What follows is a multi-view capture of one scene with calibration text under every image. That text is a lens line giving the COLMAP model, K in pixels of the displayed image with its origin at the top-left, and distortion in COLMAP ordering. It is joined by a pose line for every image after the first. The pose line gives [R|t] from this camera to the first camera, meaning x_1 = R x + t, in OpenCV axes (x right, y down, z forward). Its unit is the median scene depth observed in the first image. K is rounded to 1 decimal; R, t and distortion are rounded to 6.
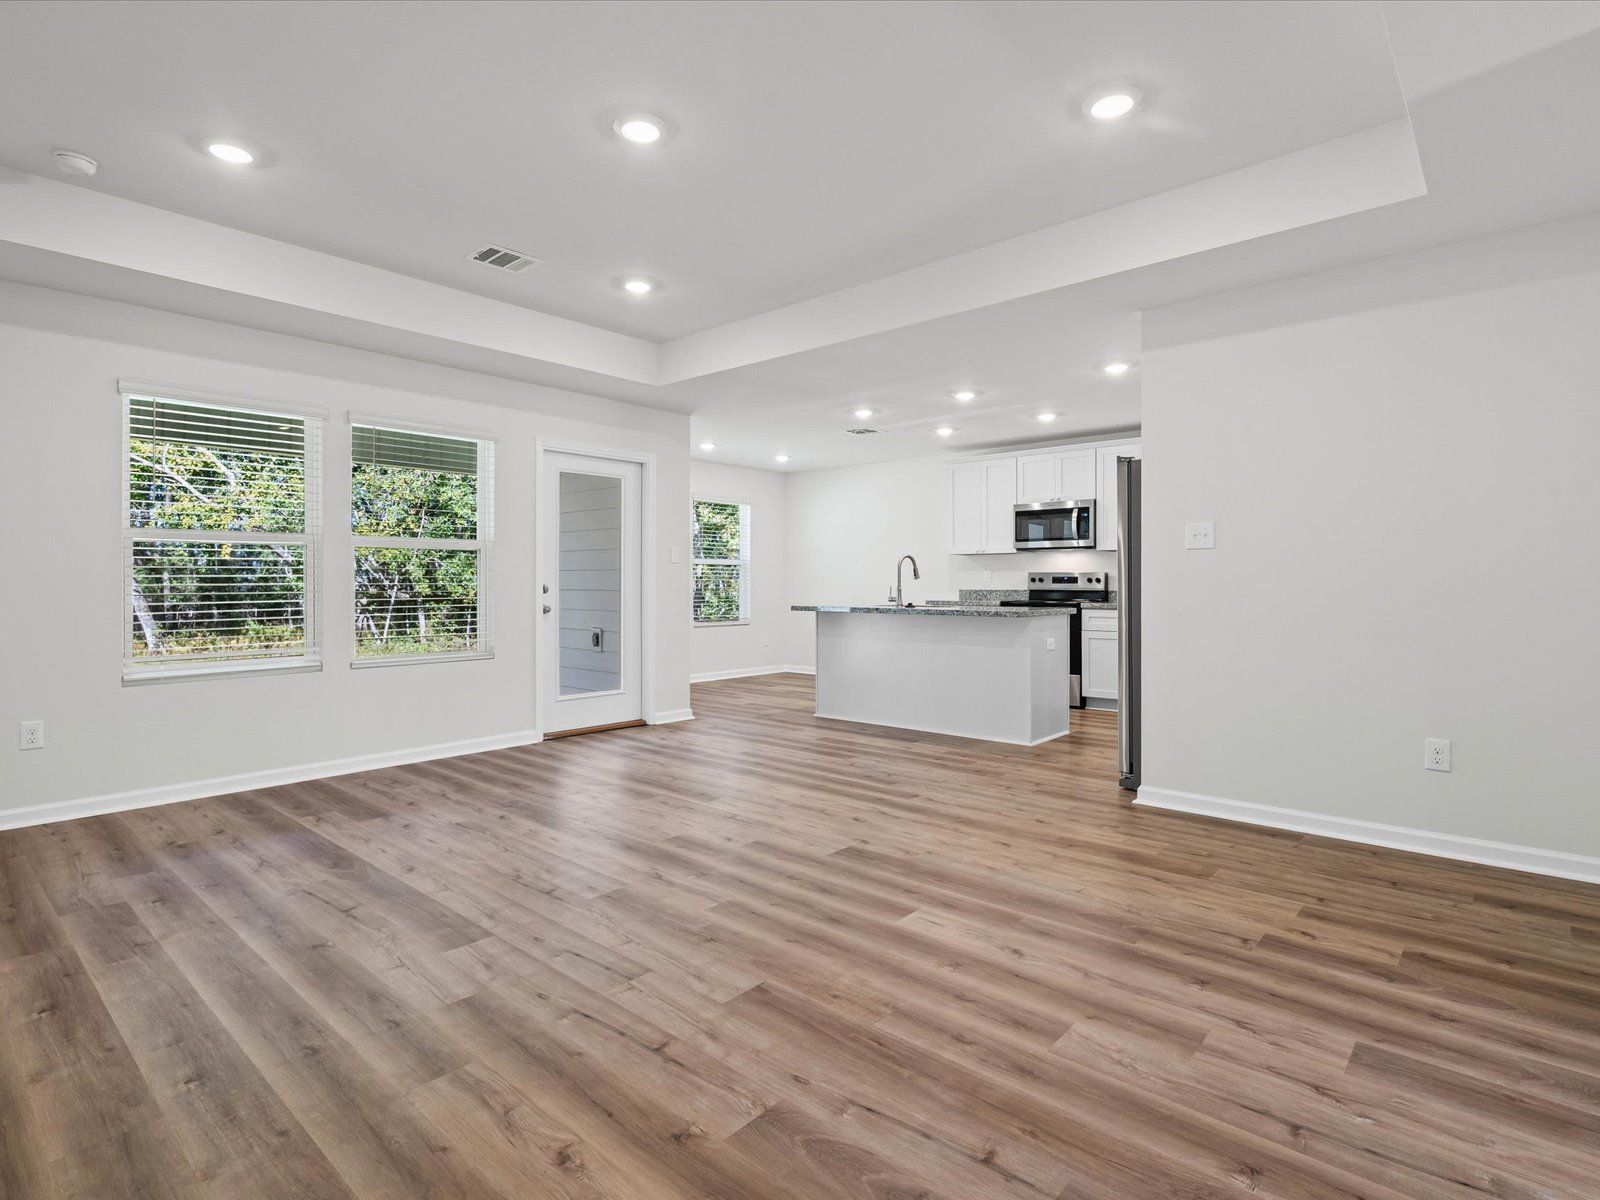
lens RADIAL K [[824.2, 0, 806.3], [0, 824.2, 588.7], [0, 0, 1]] dist [-0.006613, 0.000475]
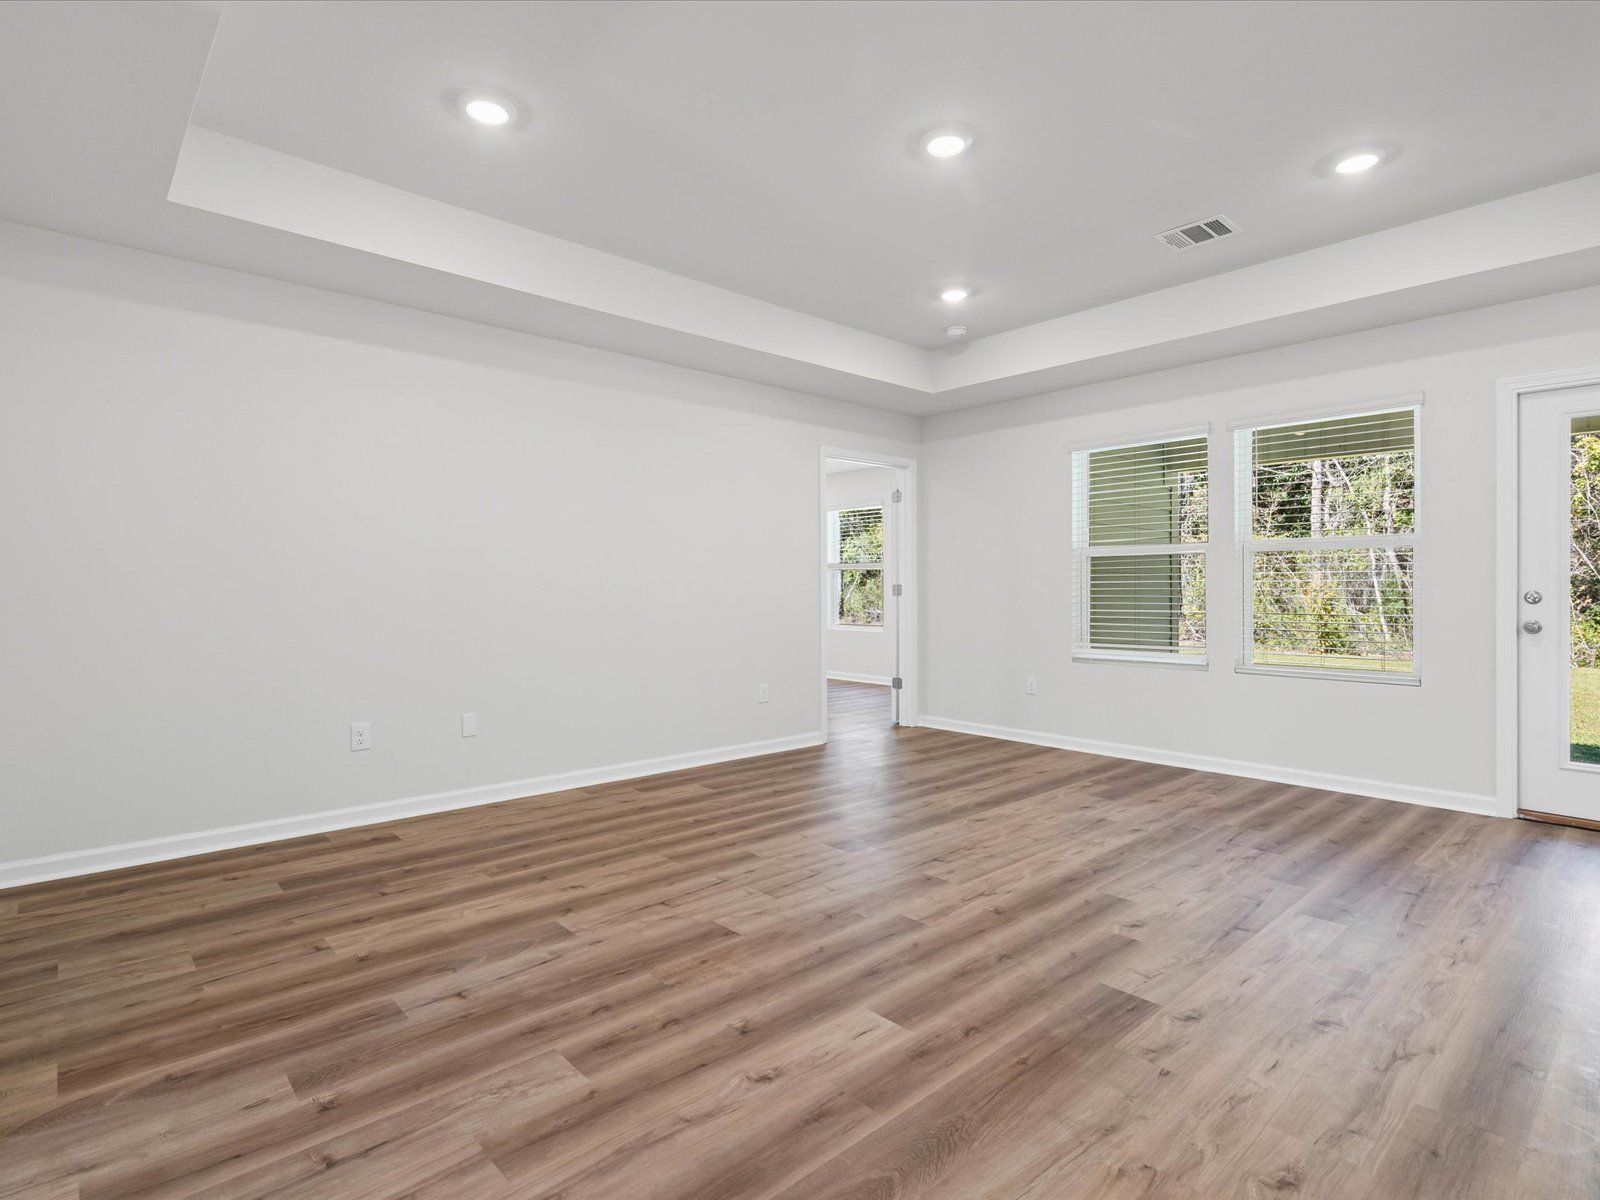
lens RADIAL K [[824.2, 0, 796.0], [0, 824.2, 601.3], [0, 0, 1]] dist [-0.006613, 0.000475]
pose [[-0.117010, 0.017717, -0.992973, 1.117163], [-0.006843, 0.999803, 0.018646, -0.013014], [0.993107, 0.008976, -0.116866, 1.250389]]
